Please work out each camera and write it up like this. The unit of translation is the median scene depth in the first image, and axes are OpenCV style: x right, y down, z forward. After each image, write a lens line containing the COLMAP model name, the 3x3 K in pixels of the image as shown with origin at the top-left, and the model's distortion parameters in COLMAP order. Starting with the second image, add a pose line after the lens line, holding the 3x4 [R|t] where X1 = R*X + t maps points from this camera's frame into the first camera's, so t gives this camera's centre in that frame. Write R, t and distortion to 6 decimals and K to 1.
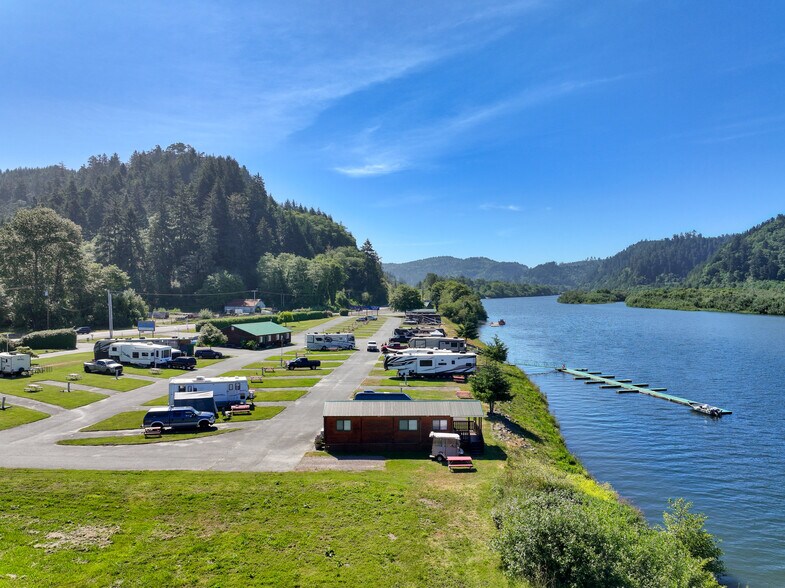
lens RADIAL K [[551.6, 0, 395.9], [0, 551.6, 291.9], [0, 0, 1]] dist [0.001619, 0.012791]
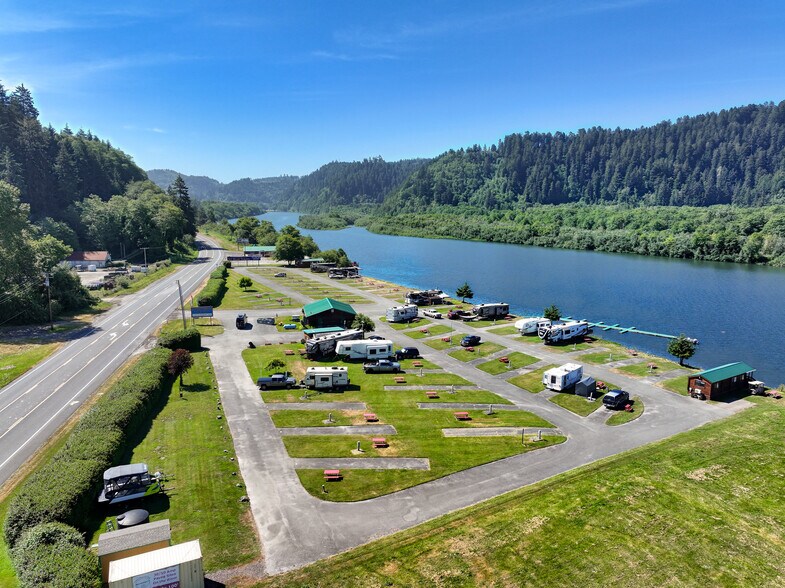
lens RADIAL K [[551.6, 0, 395.9], [0, 551.6, 291.9], [0, 0, 1]] dist [0.001619, 0.012791]
pose [[0.848870, -0.077252, 0.522926, -0.369453], [-0.003816, 0.988342, 0.152203, -0.067774], [-0.528587, -0.131196, 0.838679, 0.002094]]
